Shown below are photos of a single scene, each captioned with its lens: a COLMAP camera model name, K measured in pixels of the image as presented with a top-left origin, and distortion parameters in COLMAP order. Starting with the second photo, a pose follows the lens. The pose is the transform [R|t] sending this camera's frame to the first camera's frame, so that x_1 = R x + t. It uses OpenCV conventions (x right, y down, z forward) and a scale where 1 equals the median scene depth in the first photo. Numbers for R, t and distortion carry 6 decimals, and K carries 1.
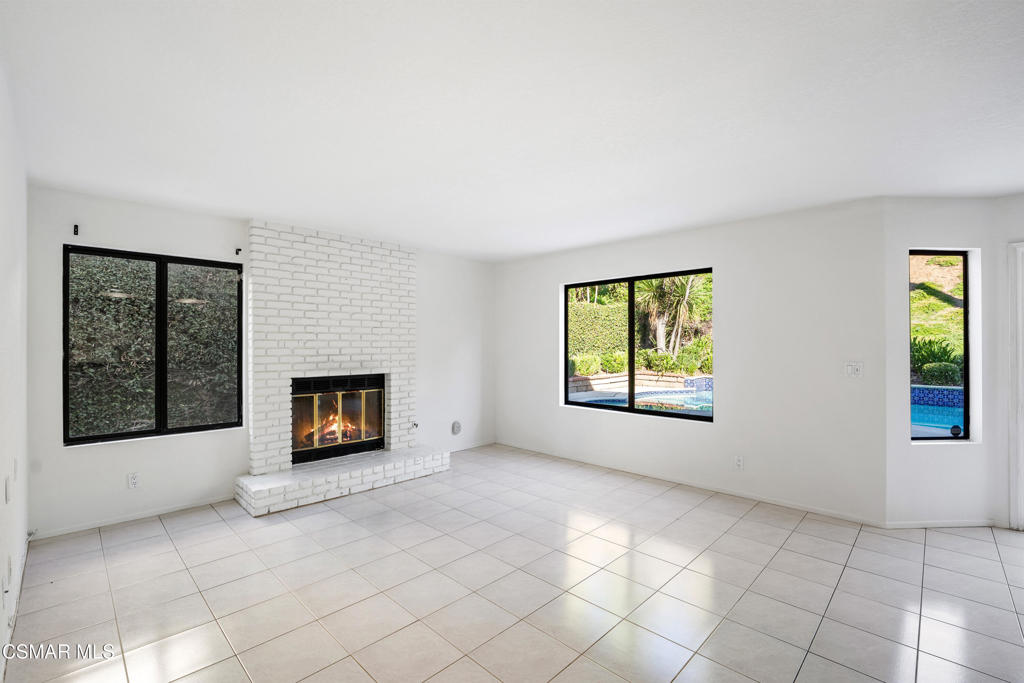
lens RADIAL K [[447.0, 0, 512.3], [0, 447.0, 344.6], [0, 0, 1]] dist [-0.024879, 0.002922]
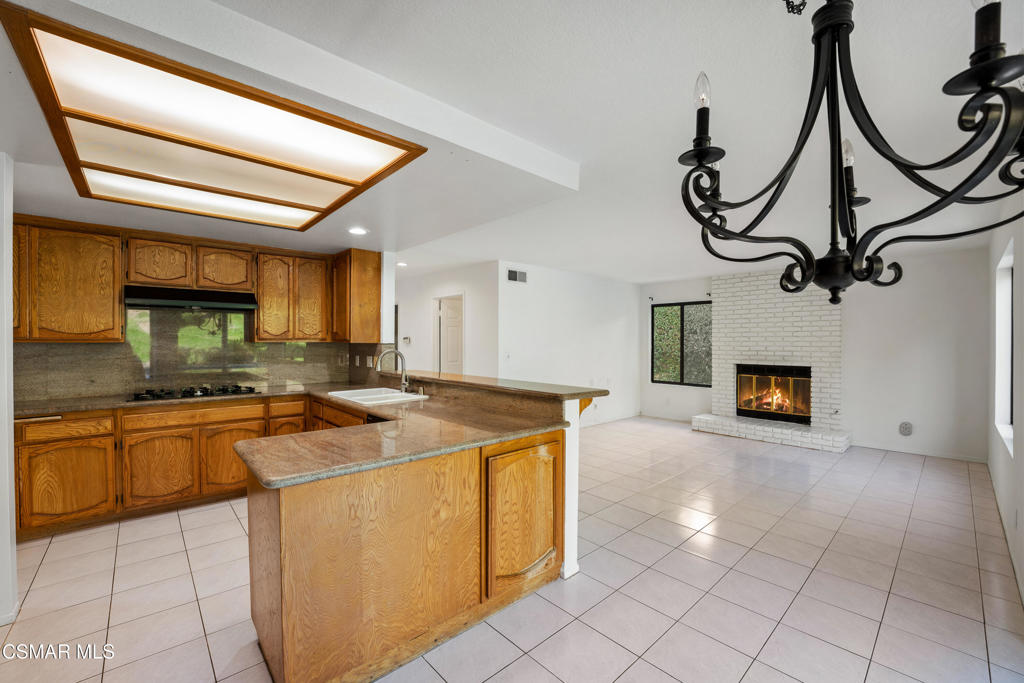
lens RADIAL K [[417.3, 0, 508.5], [0, 417.3, 342.6], [0, 0, 1]] dist [-0.030466, 0.003321]
pose [[-0.066531, 0.001654, -0.997783, 0.964426], [0.000116, 0.999999, 0.001650, -0.006745], [0.997784, -0.000006, -0.066531, 0.209159]]
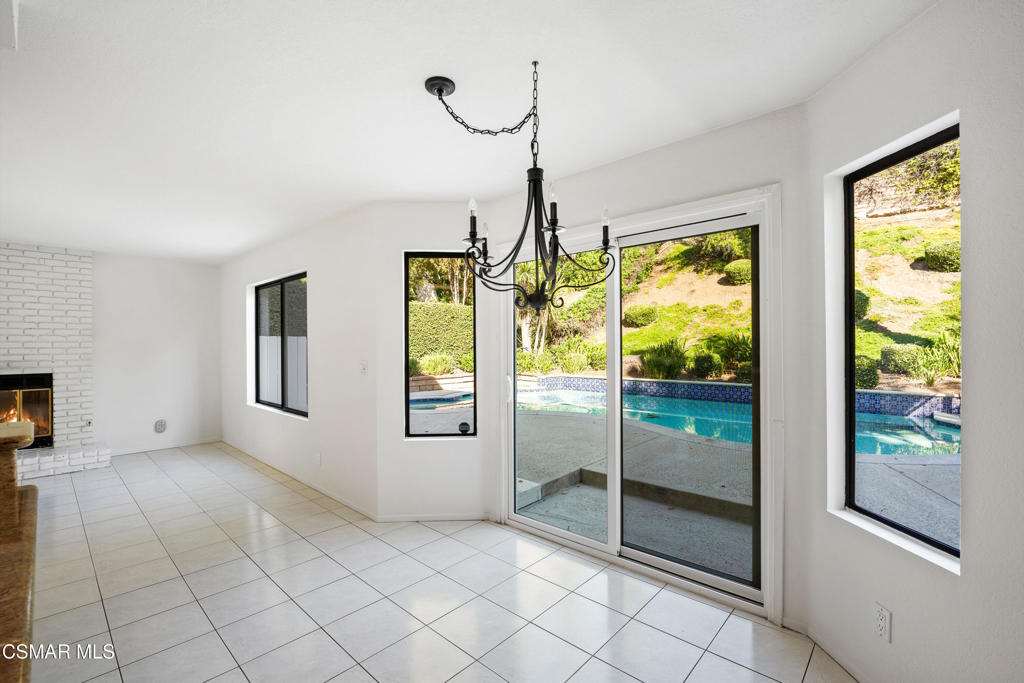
lens RADIAL K [[447.0, 0, 512.8], [0, 447.0, 345.4], [0, 0, 1]] dist [-0.024879, 0.002922]
pose [[0.999555, -0.003051, 0.029679, 0.758331], [0.002975, 0.999992, 0.002580, 0.000919], [-0.029686, -0.002490, 0.999556, -0.039057]]
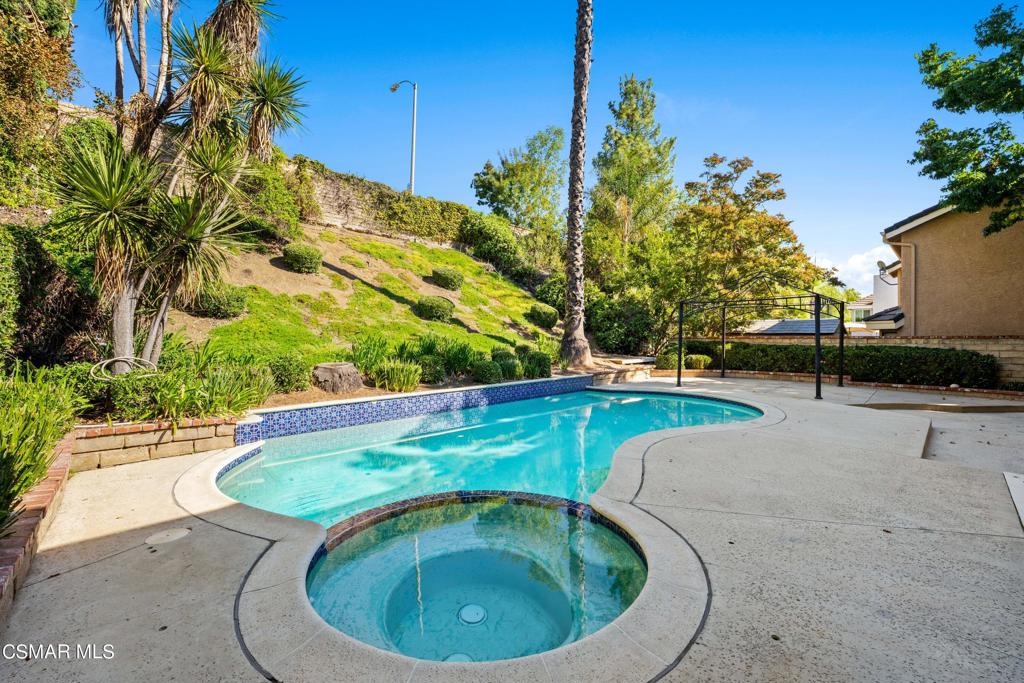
lens RADIAL K [[447.0, 0, 501.1], [0, 447.0, 335.1], [0, 0, 1]] dist [-0.024879, 0.002922]
pose [[0.040219, 0.008169, 0.999158, -0.183265], [0.003593, 0.999959, -0.008320, -0.021041], [-0.999184, 0.003924, 0.040188, 1.855794]]
